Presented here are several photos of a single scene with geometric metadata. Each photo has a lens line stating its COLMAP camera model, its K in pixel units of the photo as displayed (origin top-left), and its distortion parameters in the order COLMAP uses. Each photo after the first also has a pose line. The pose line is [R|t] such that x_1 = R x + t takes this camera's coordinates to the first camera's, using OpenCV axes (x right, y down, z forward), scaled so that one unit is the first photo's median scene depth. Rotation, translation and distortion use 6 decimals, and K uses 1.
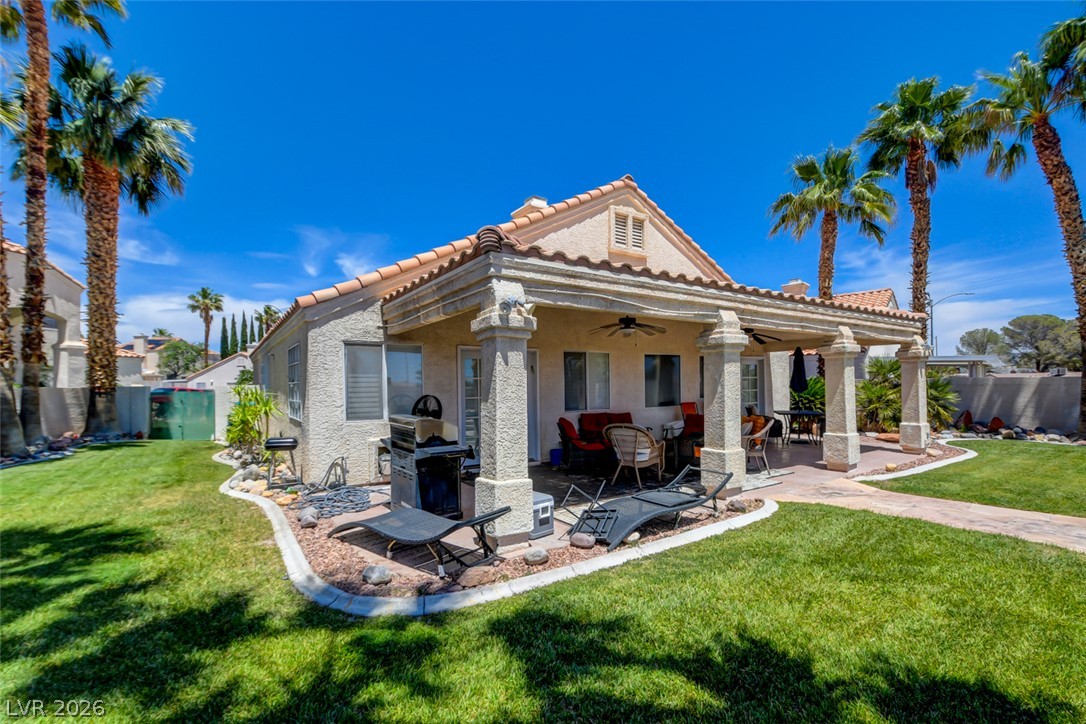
lens RADIAL K [[483.9, 0, 554.2], [0, 483.9, 381.0], [0, 0, 1]] dist [-0.000952, -0.011618]
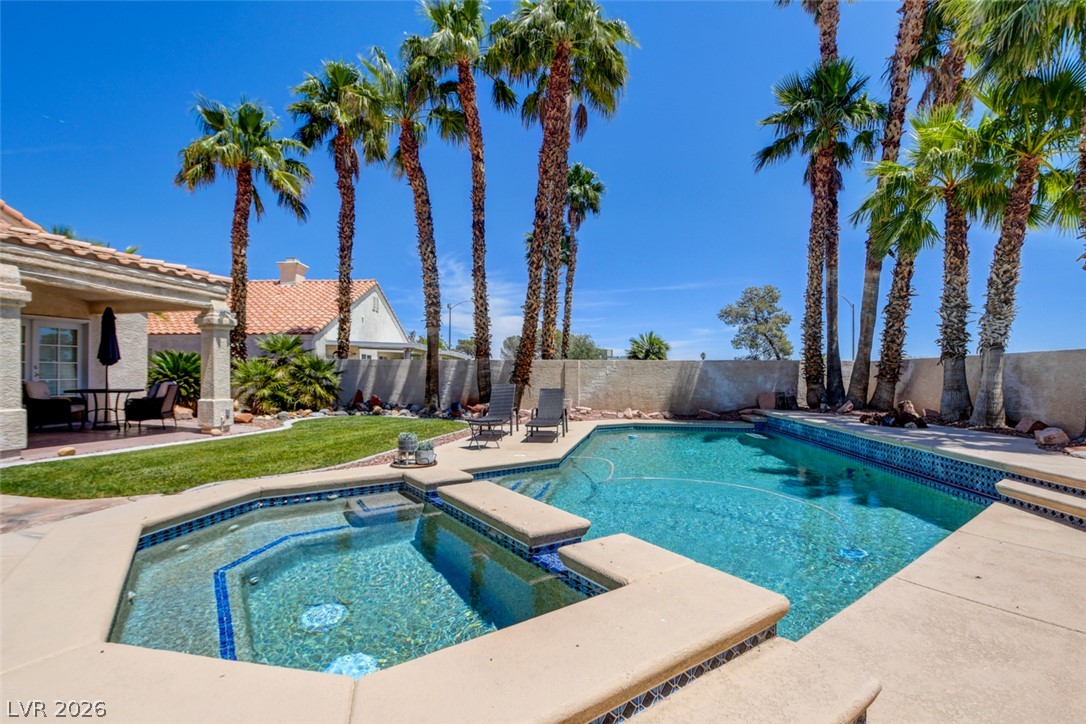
lens RADIAL K [[483.9, 0, 533.5], [0, 483.9, 374.8], [0, 0, 1]] dist [-0.000952, -0.011618]
pose [[0.746070, 0.018695, 0.665606, 0.530303], [-0.019903, 0.999785, -0.005772, 0.031291], [-0.665571, -0.008942, 0.746281, -0.047230]]
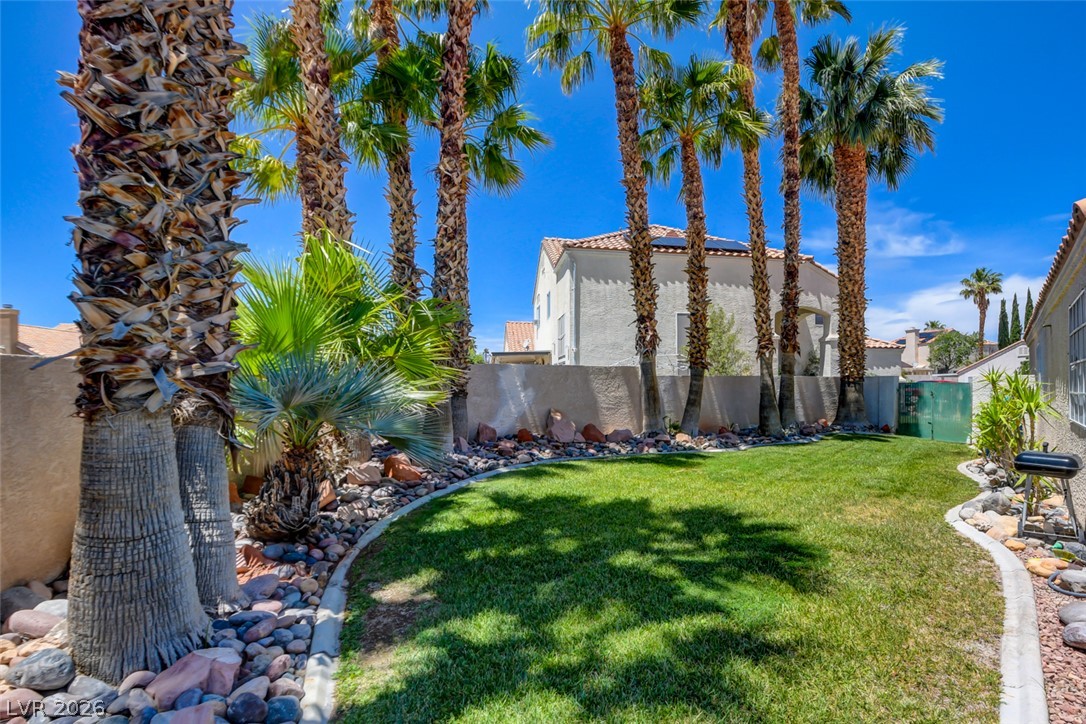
lens RADIAL K [[523.2, 0, 567.1], [0, 523.2, 385.4], [0, 0, 1]] dist [-0.012028, -0.006949]
pose [[0.262290, 0.014690, -0.964877, -0.075658], [0.001249, 0.999878, 0.015563, 0.015637], [0.964988, -0.005287, 0.262240, 0.179142]]
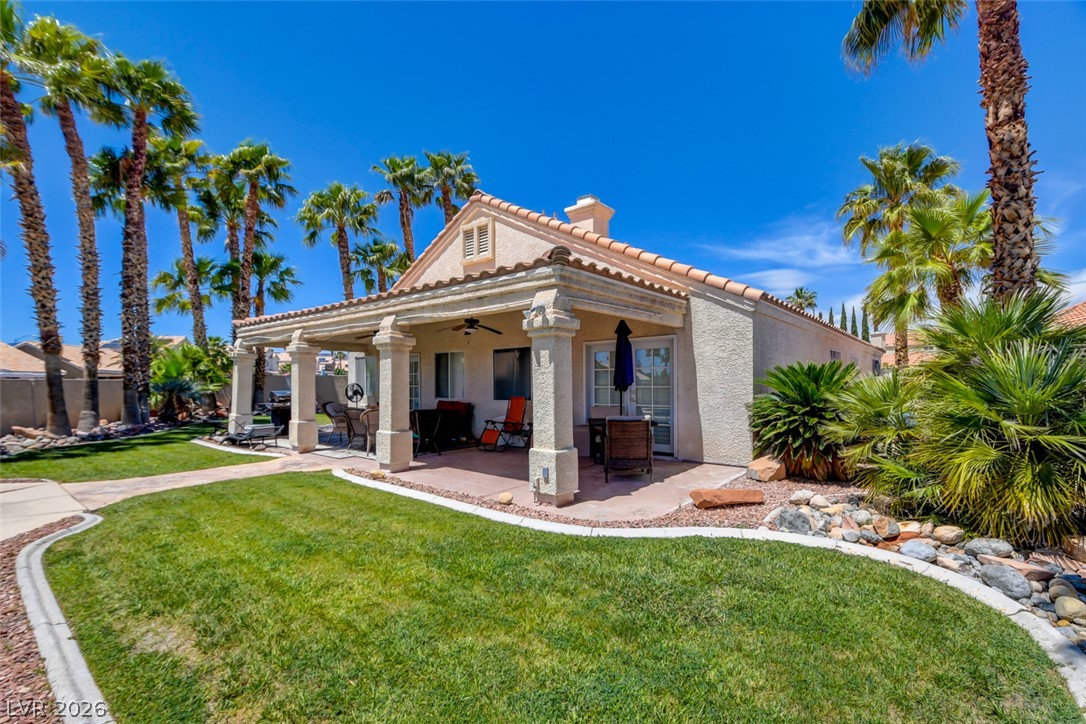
lens RADIAL K [[483.9, 0, 536.2], [0, 483.9, 381.9], [0, 0, 1]] dist [-0.000952, -0.011618]
pose [[0.258515, 0.010885, -0.965946, 1.148959], [0.008429, 0.999873, 0.013523, 0.001823], [0.965970, -0.011638, 0.258391, 0.756089]]
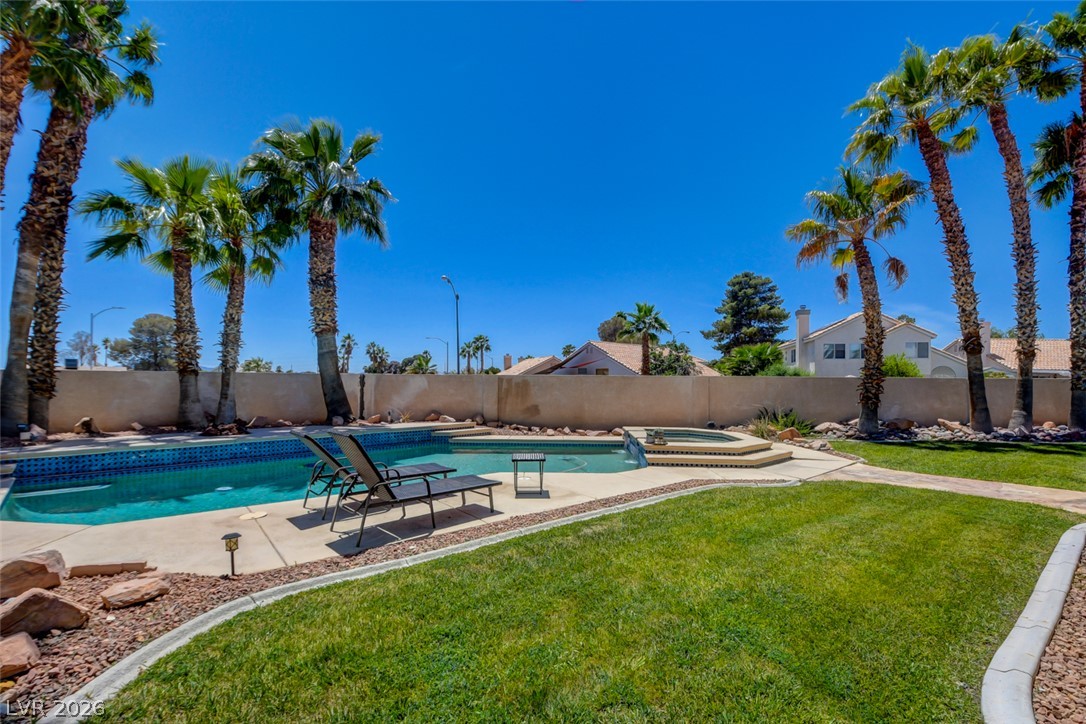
lens RADIAL K [[483.9, 0, 552.6], [0, 483.9, 391.5], [0, 0, 1]] dist [-0.000952, -0.011618]
pose [[-0.997950, 0.008120, -0.063481, 0.922036], [0.007162, 0.999857, 0.015308, 0.008720], [0.063597, 0.014822, -0.997866, 1.054542]]
